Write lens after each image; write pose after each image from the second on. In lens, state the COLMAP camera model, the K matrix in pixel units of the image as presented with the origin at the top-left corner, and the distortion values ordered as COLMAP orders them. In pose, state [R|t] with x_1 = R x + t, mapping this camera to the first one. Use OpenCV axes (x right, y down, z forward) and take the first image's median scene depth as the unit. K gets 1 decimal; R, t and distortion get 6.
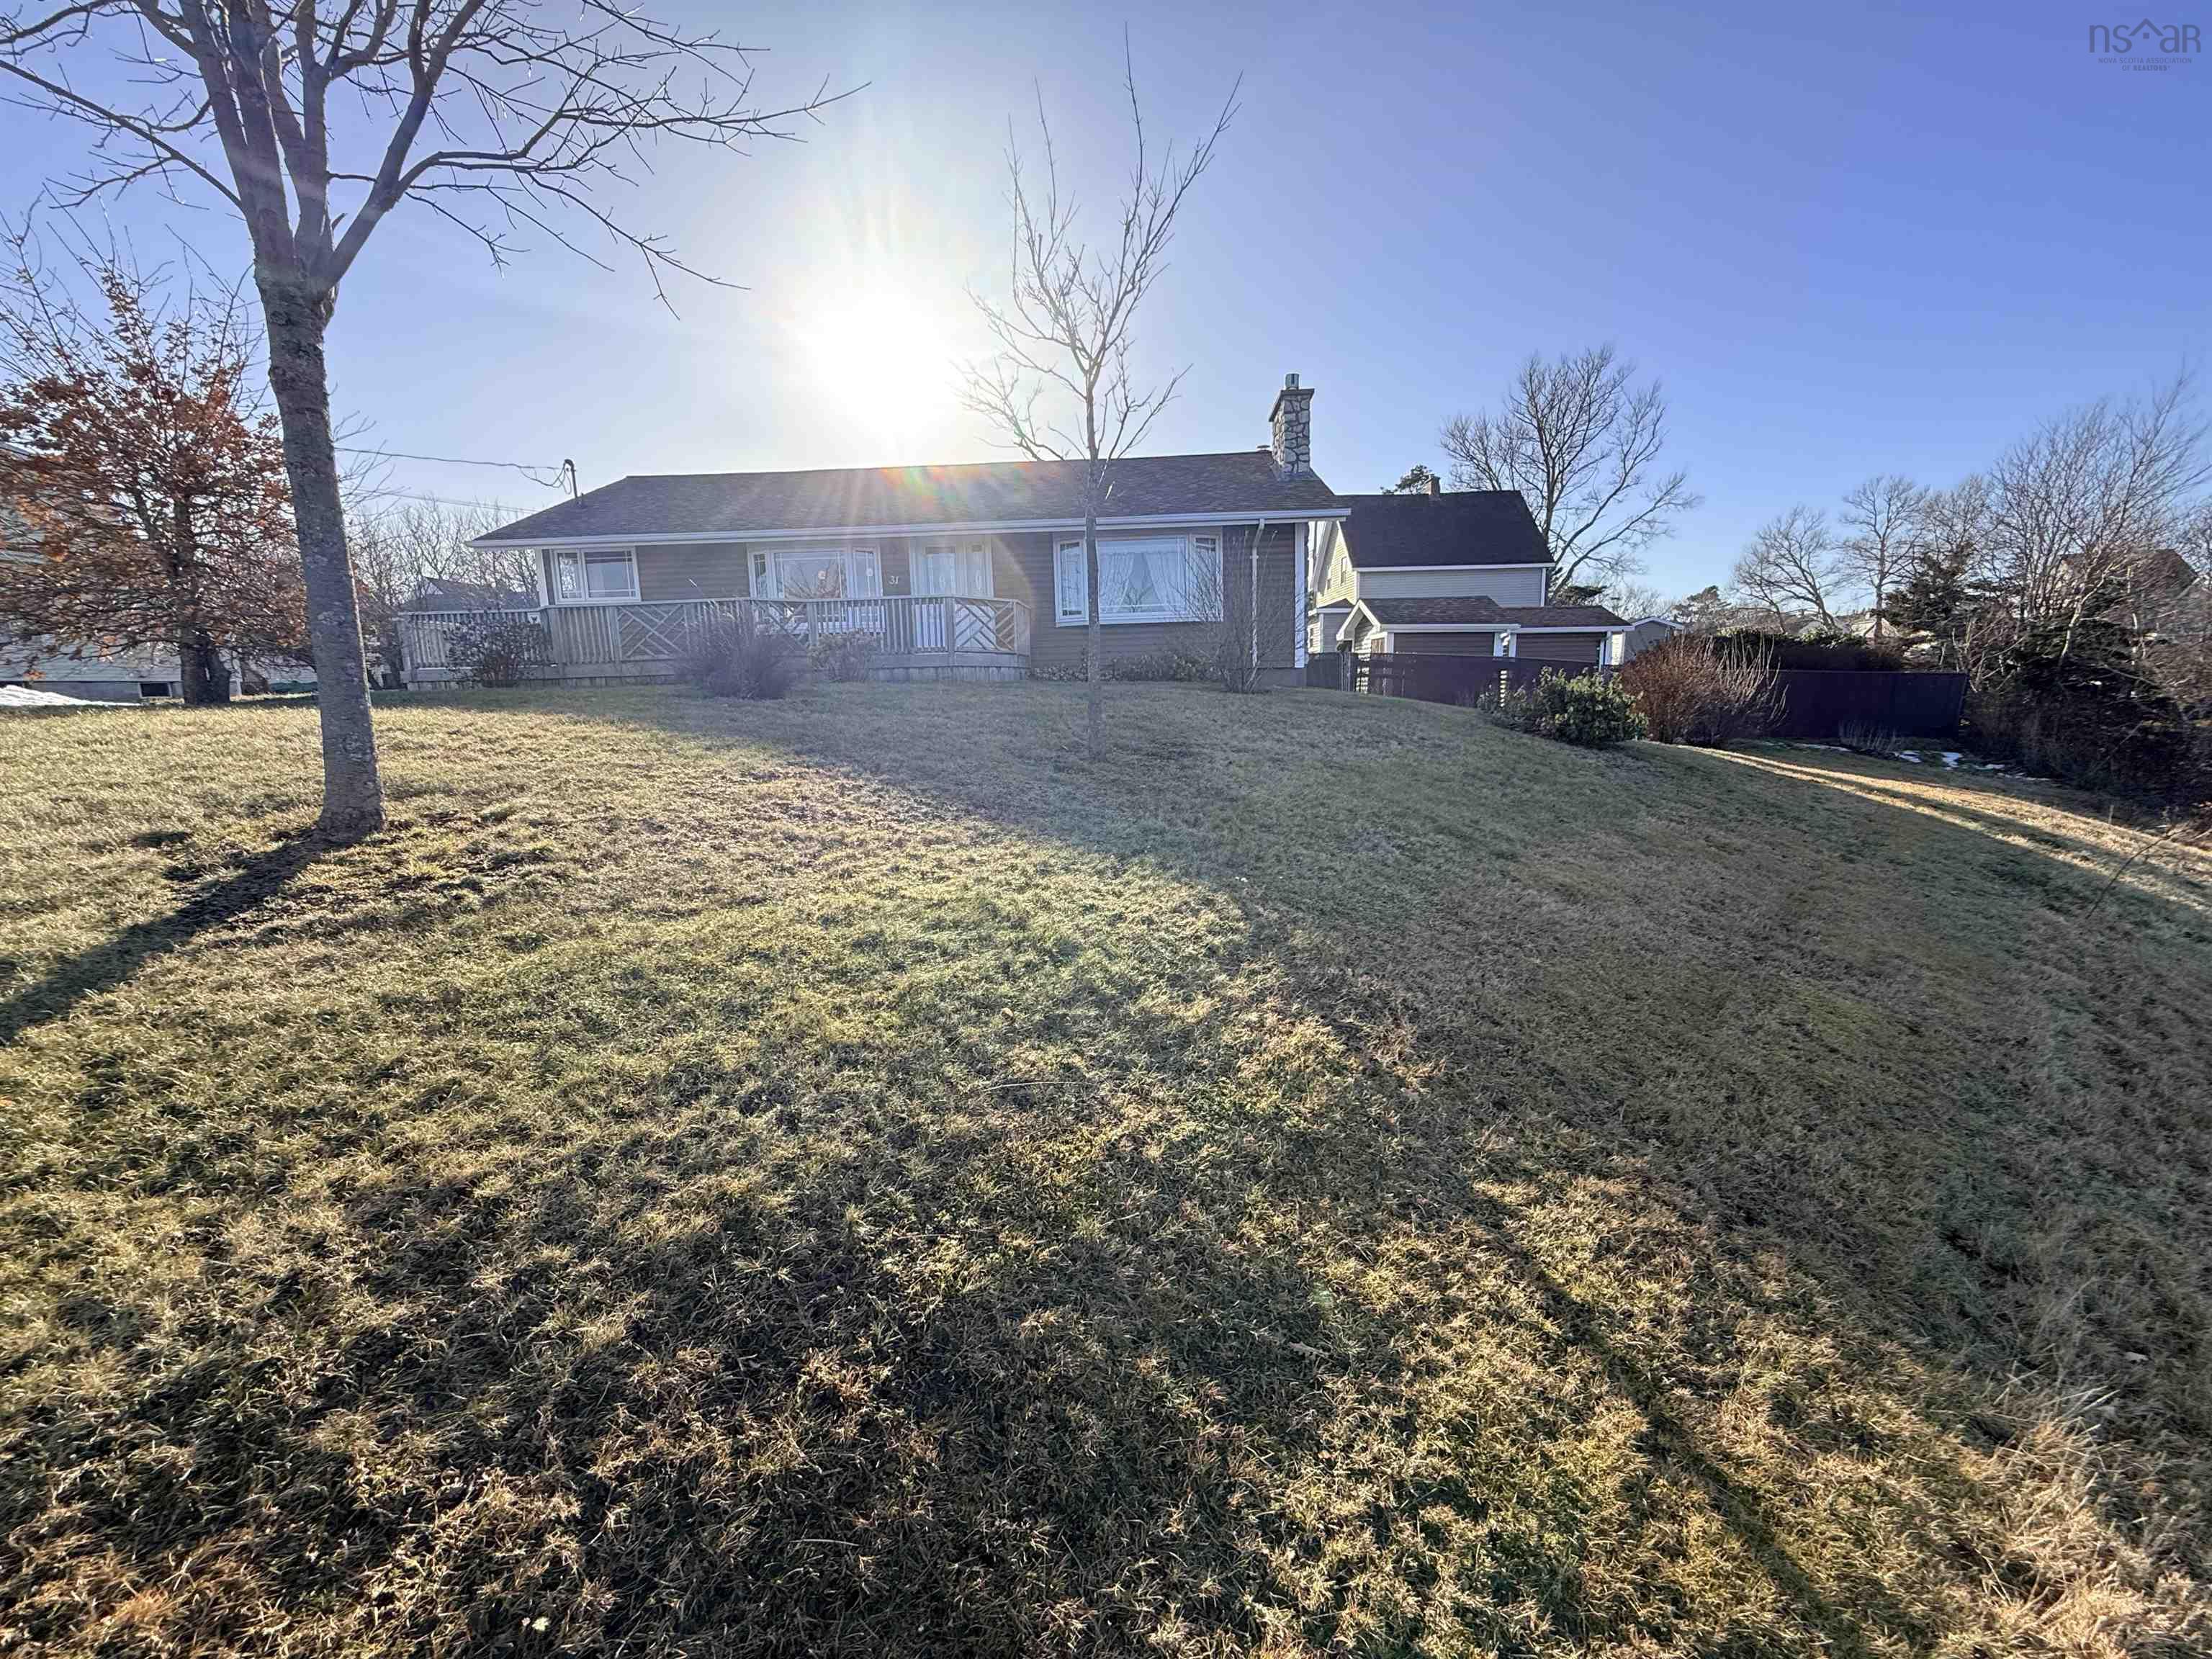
lens RADIAL K [[878.8, 0, 1106.0], [0, 878.8, 829.5], [0, 0, 1]] dist [-0.001229, -0.000036]
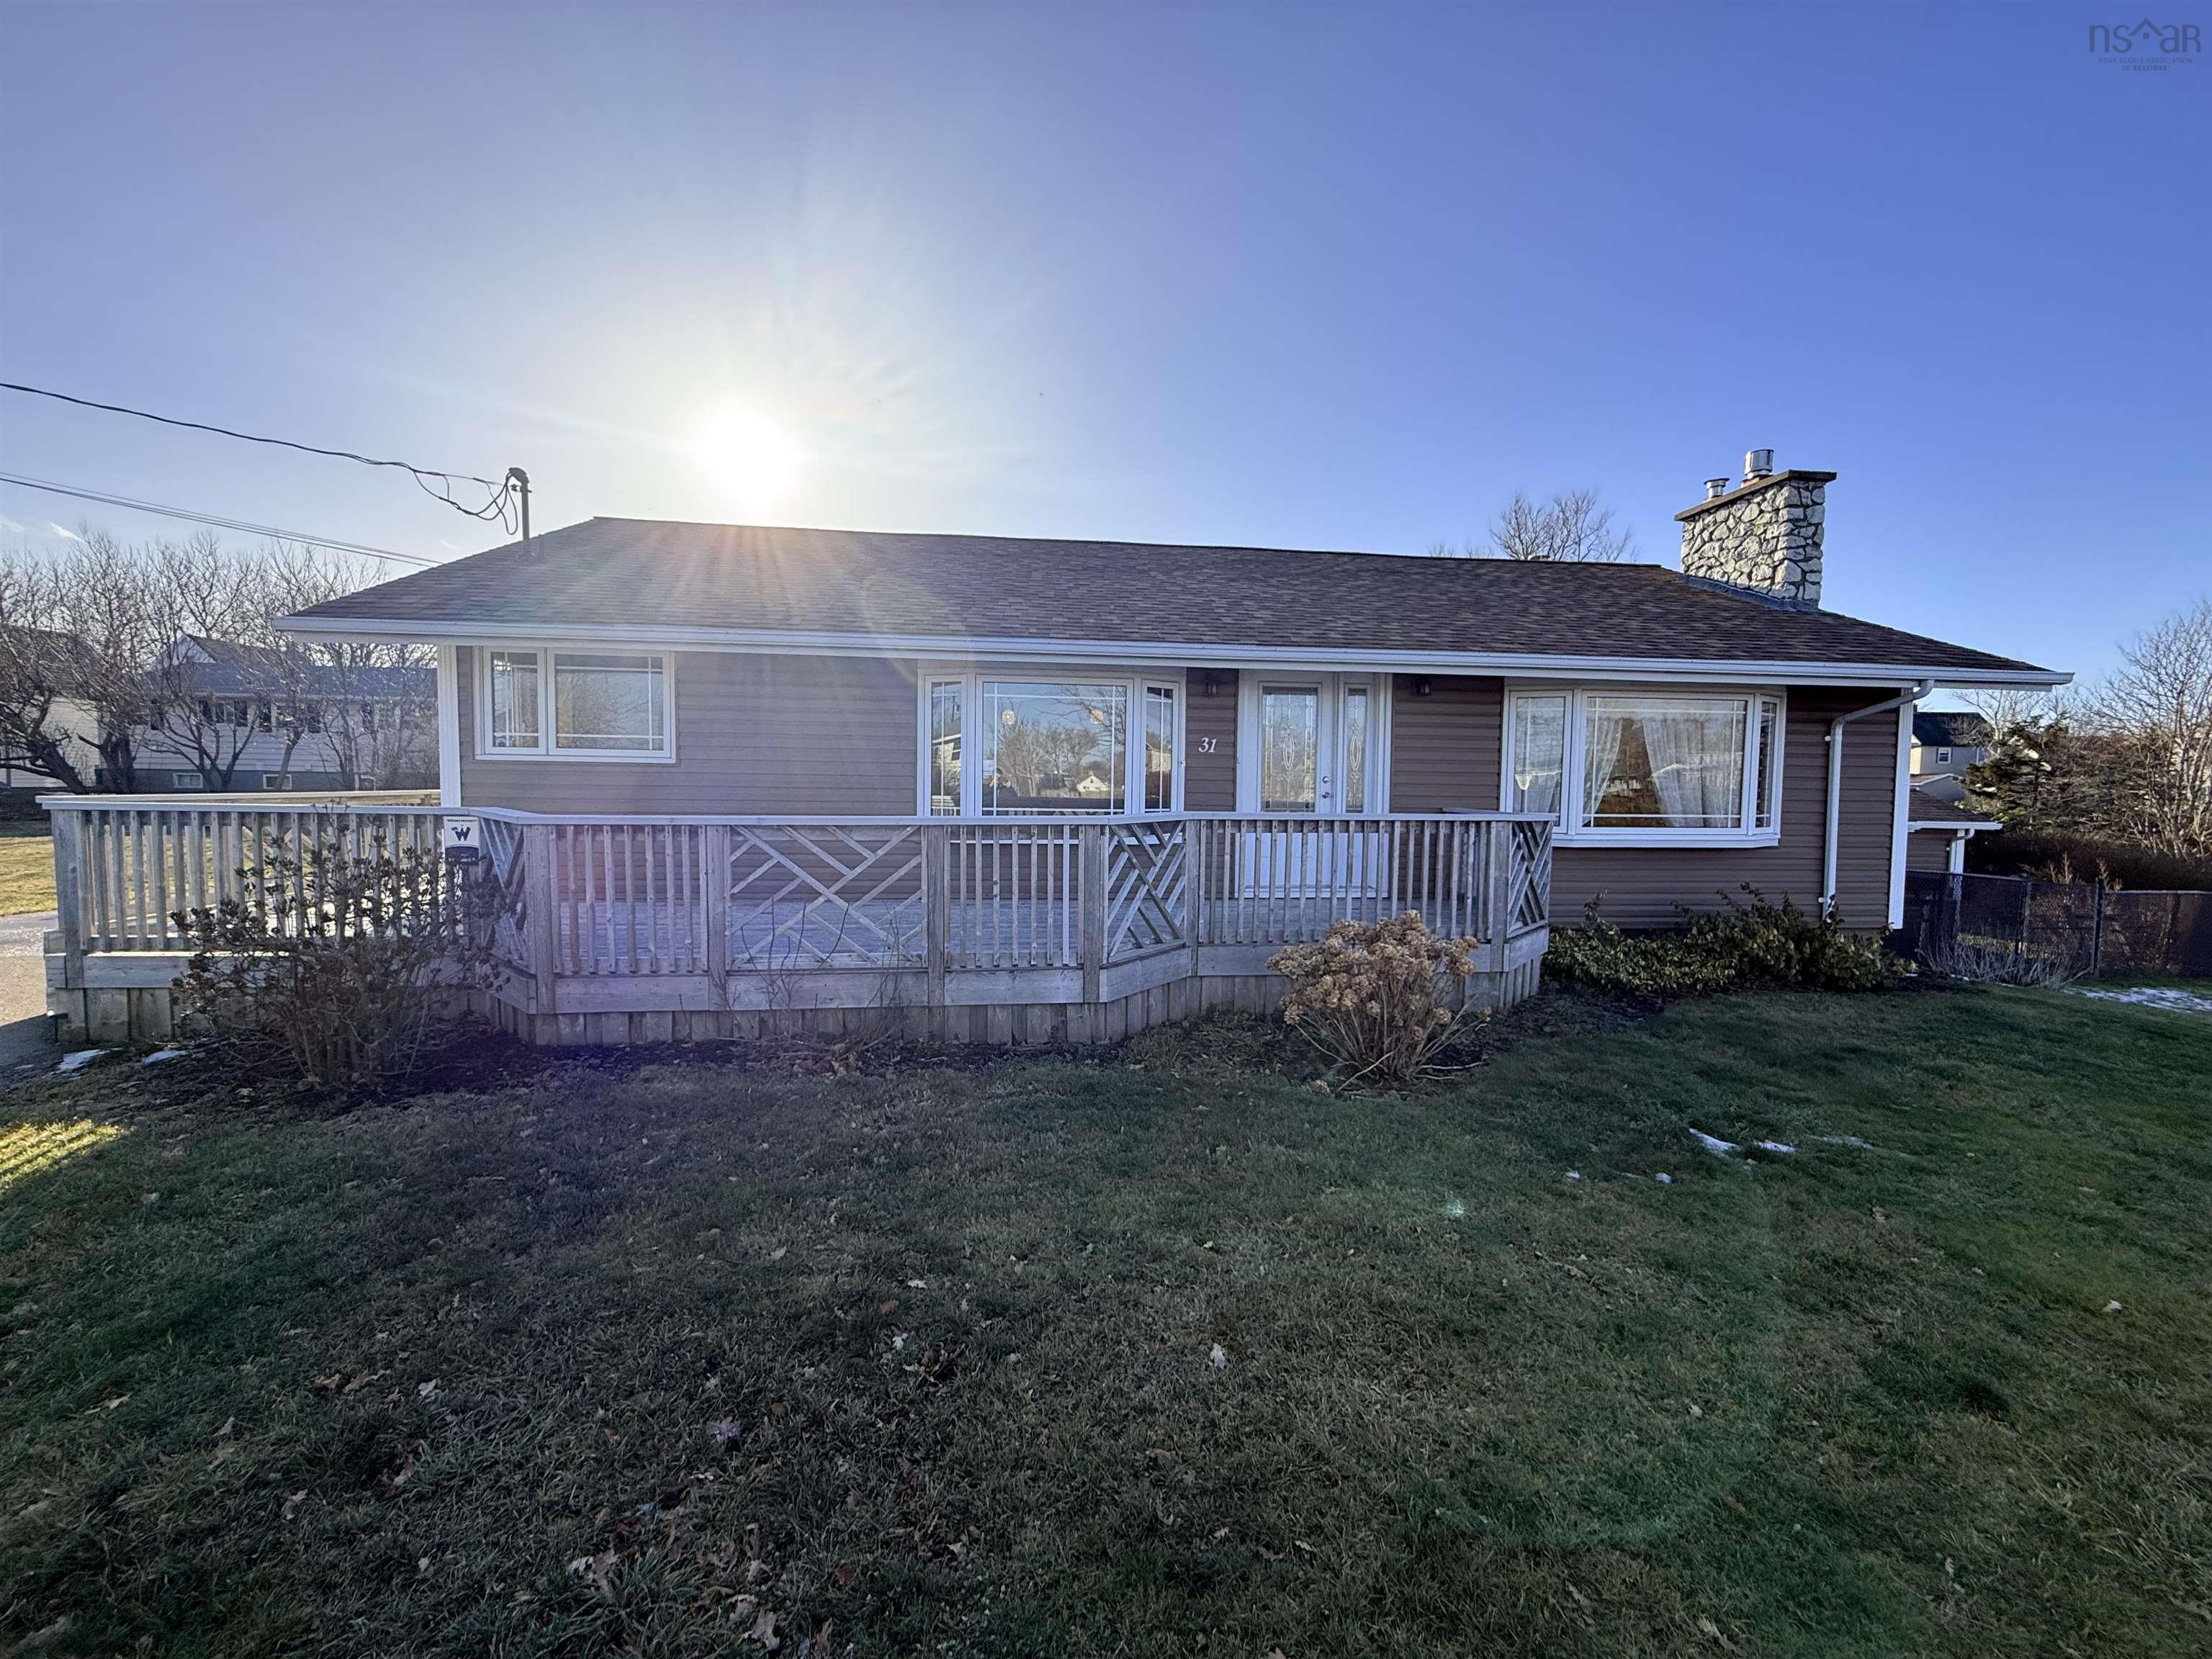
lens RADIAL K [[878.8, 0, 1106.0], [0, 878.8, 829.5], [0, 0, 1]] dist [-0.001229, -0.000036]
pose [[0.986276, 0.030219, 0.162315, -0.352446], [-0.012742, 0.994107, -0.107651, -0.163912], [-0.164611, 0.104105, 0.980849, 0.467942]]
